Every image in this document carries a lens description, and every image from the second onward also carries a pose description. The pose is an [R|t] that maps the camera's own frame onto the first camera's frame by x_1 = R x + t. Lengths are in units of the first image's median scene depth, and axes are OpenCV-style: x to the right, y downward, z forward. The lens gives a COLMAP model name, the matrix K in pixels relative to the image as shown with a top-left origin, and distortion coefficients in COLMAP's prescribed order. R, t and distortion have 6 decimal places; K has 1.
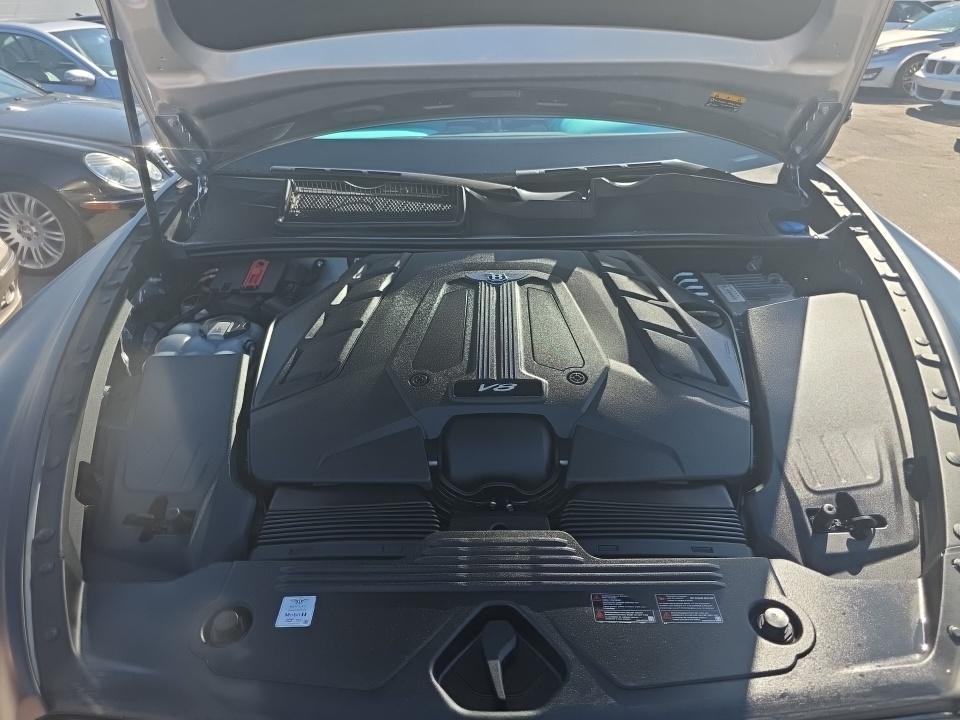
lens RADIAL K [[645.9, 0, 475.3], [0, 645.9, 357.0], [0, 0, 1]] dist [0.043446, -0.035783]
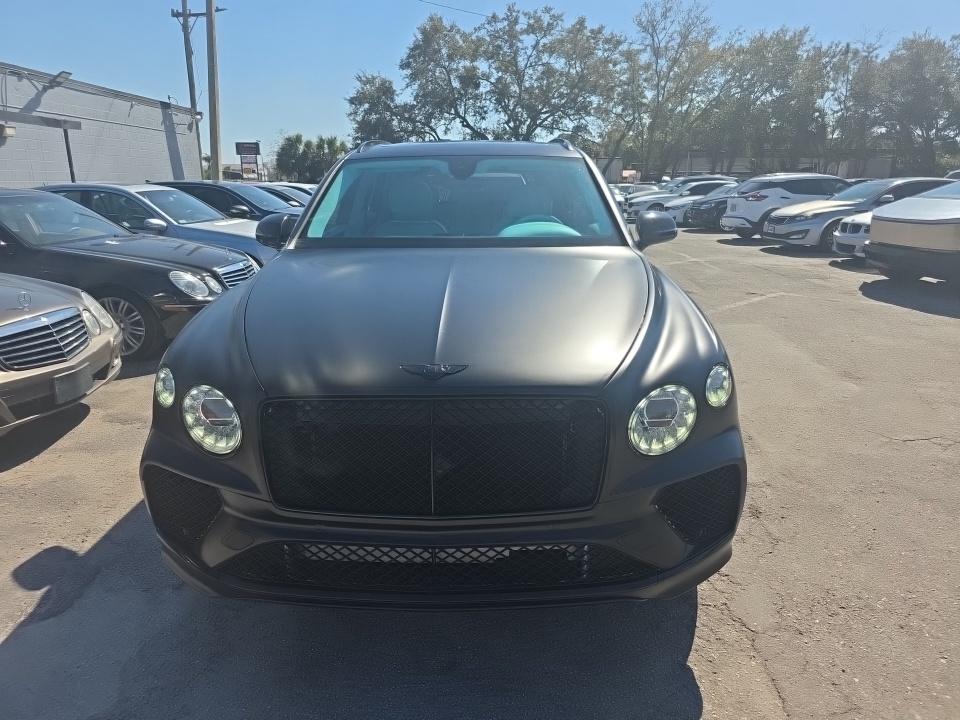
lens RADIAL K [[645.9, 0, 475.3], [0, 645.9, 357.0], [0, 0, 1]] dist [0.043446, -0.035783]
pose [[0.999953, 0.009583, 0.001631, 0.020920], [-0.008959, 0.973627, -0.227971, 0.095151], [-0.003773, 0.227945, 0.973667, -0.159914]]
